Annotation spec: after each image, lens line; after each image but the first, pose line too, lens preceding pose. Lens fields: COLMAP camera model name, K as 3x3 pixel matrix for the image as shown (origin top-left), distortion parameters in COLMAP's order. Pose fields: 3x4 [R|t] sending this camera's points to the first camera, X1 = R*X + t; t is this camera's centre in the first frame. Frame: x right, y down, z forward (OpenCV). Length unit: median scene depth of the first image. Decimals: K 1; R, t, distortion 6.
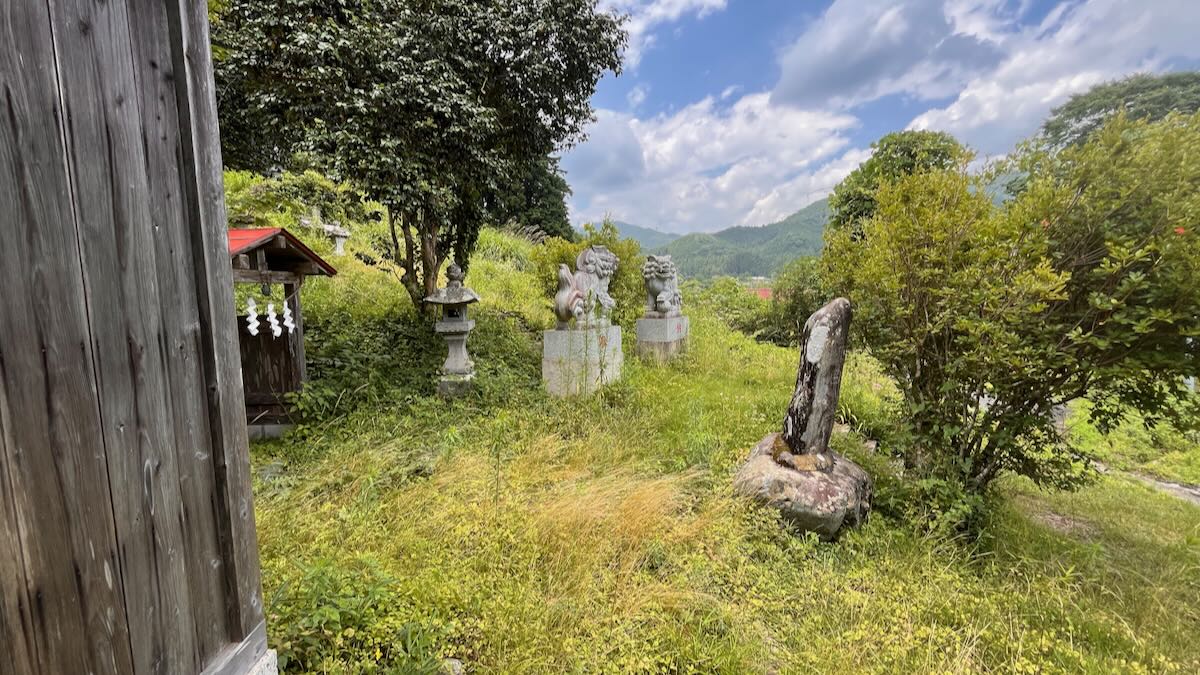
lens RADIAL K [[483.4, 0, 596.0], [0, 483.4, 336.2], [0, 0, 1]] dist [-0.000628, 0.000341]
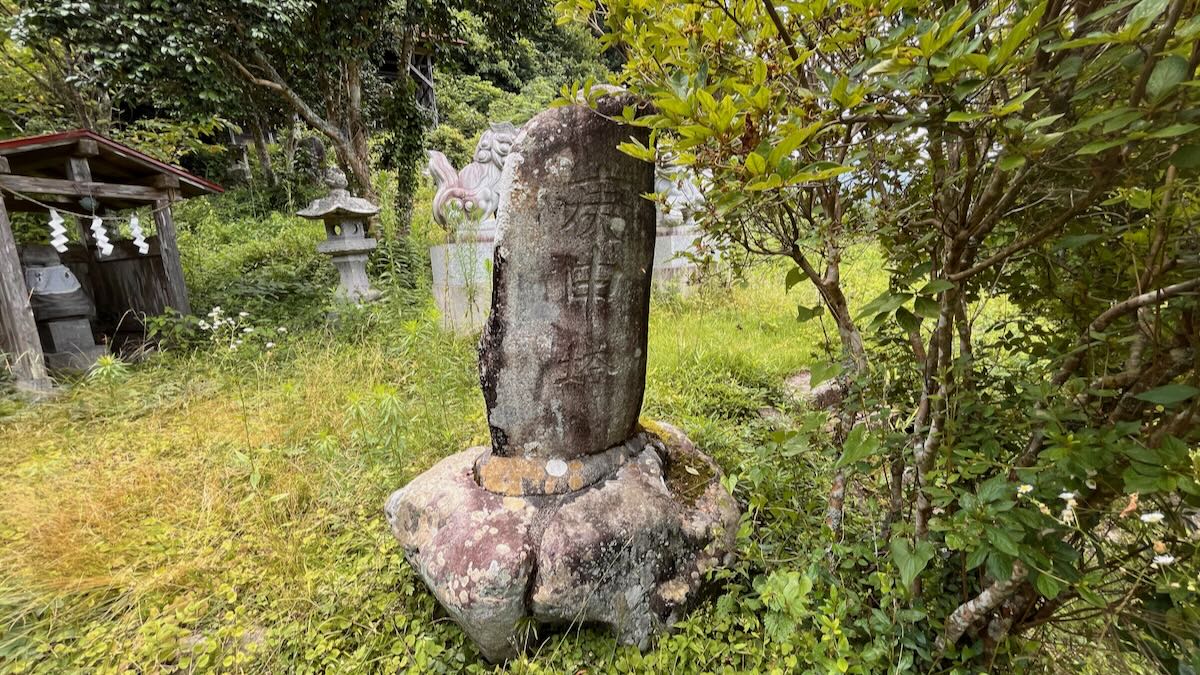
lens RADIAL K [[483.4, 0, 592.5], [0, 483.4, 337.0], [0, 0, 1]] dist [-0.000628, 0.000341]
pose [[0.914363, 0.031651, -0.403655, 0.569200], [0.006954, 0.995565, 0.093815, 0.077051], [0.404835, -0.088587, 0.910089, 0.528411]]
